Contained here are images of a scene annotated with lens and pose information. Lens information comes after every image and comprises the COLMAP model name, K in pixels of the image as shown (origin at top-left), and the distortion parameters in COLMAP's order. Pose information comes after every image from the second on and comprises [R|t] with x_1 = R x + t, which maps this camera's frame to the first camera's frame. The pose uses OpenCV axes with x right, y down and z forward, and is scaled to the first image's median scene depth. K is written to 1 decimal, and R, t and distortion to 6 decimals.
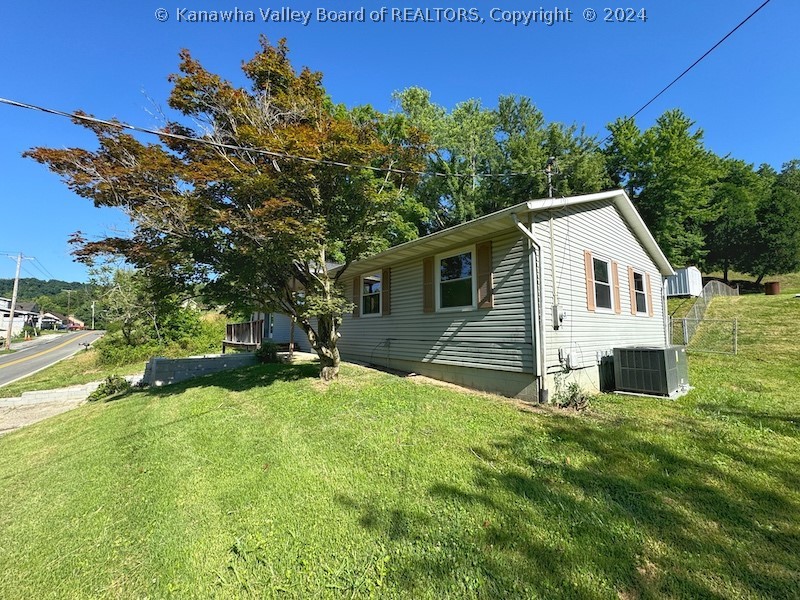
lens RADIAL K [[318.5, 0, 400.0], [0, 318.5, 300.0], [0, 0, 1]] dist [0.000753, -0.000082]
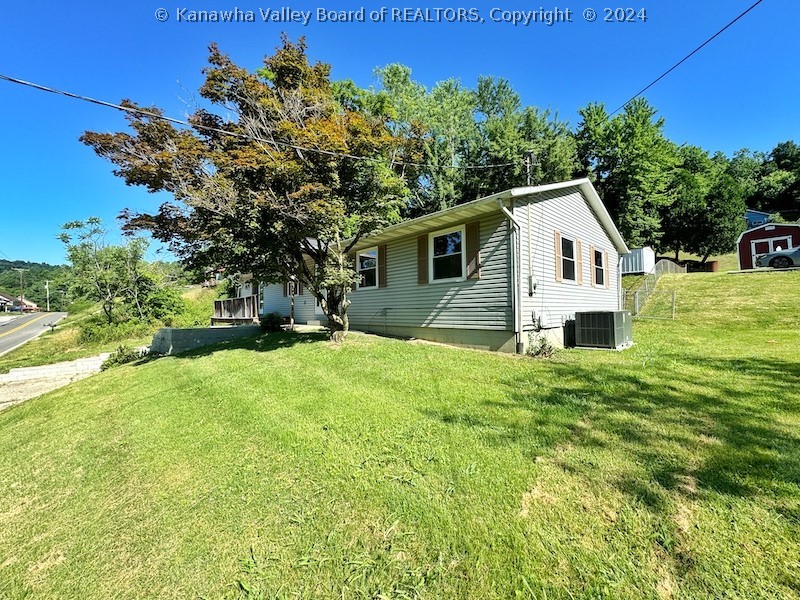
lens RADIAL K [[318.5, 0, 400.0], [0, 318.5, 300.0], [0, 0, 1]] dist [0.000753, -0.000082]
pose [[0.997015, -0.006186, 0.076959, -0.066918], [0.001348, 0.998028, 0.062759, 0.020417], [-0.077196, -0.062468, 0.995057, -0.114987]]
